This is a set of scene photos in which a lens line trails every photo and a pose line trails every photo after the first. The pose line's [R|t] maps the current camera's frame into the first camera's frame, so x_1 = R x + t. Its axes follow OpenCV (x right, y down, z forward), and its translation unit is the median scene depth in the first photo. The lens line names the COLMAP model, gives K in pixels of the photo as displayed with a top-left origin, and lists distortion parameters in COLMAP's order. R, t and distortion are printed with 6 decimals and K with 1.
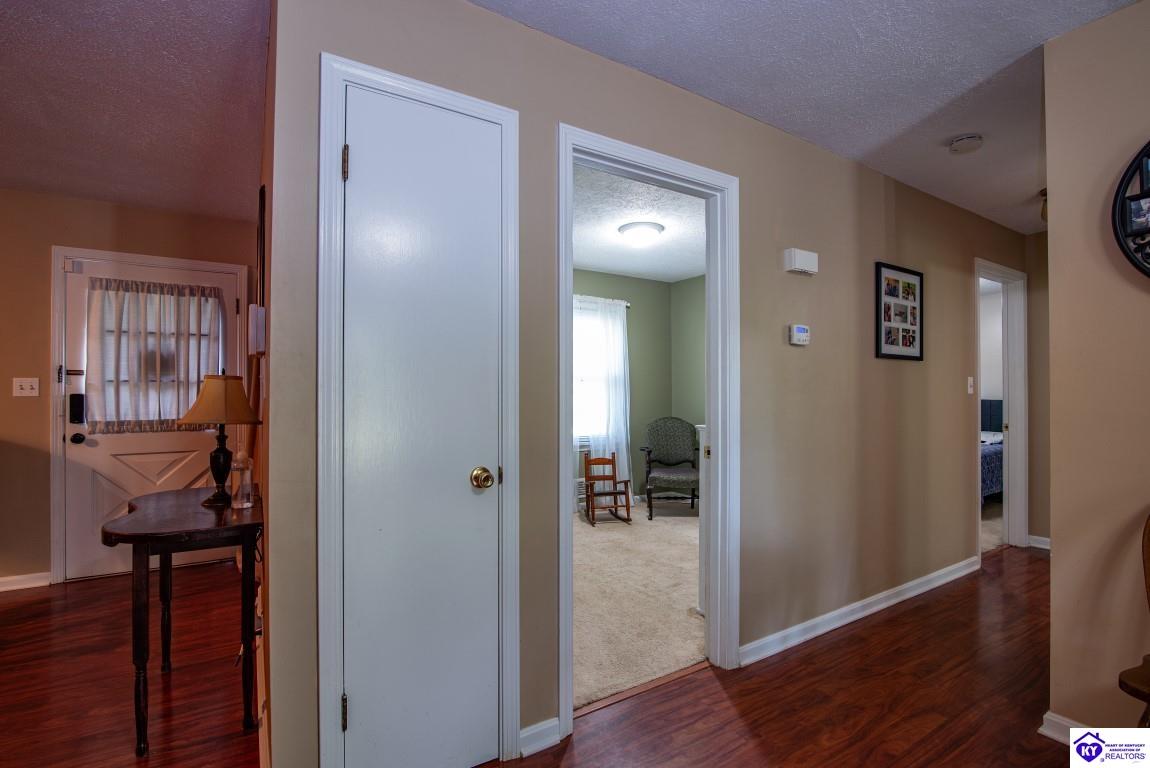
lens RADIAL K [[533.7, 0, 572.3], [0, 533.7, 393.8], [0, 0, 1]] dist [-0.019997, -0.000891]
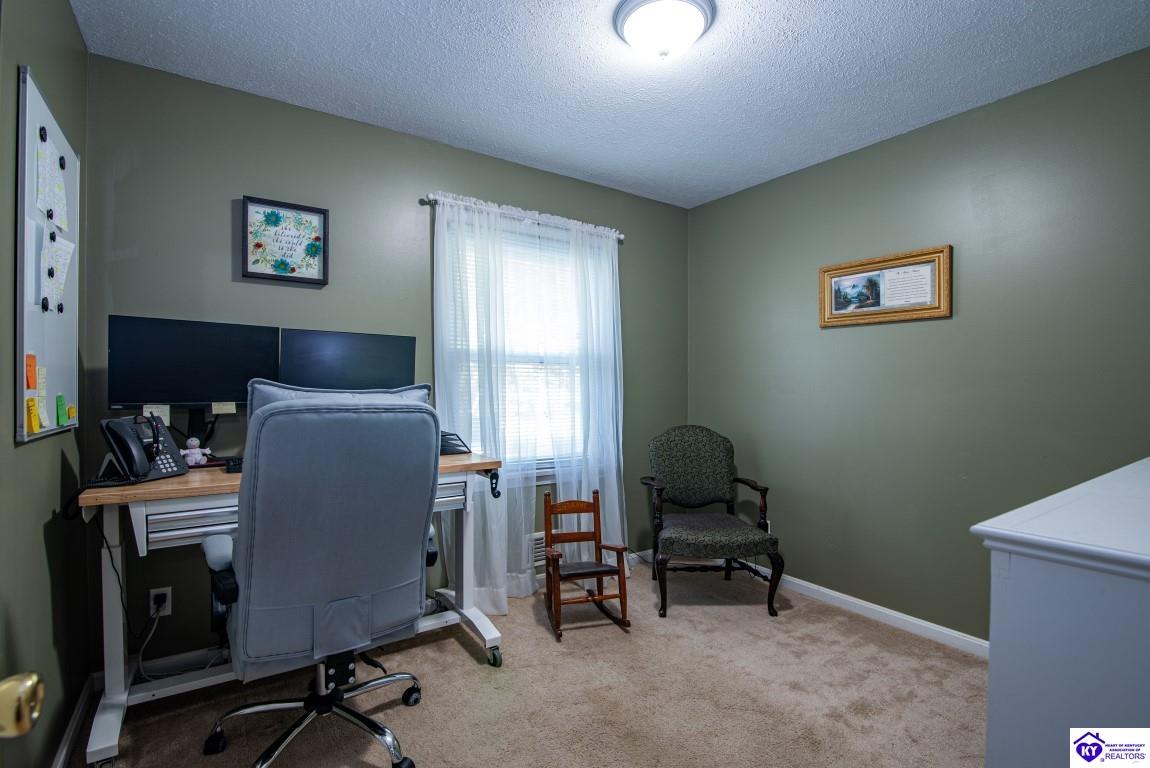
lens RADIAL K [[533.7, 0, 572.3], [0, 533.7, 393.8], [0, 0, 1]] dist [-0.019997, -0.000891]
pose [[0.998964, 0.004488, 0.045290, 0.026408], [-0.005417, 0.999777, 0.020426, -0.003164], [-0.045188, -0.020650, 0.998765, 0.444505]]
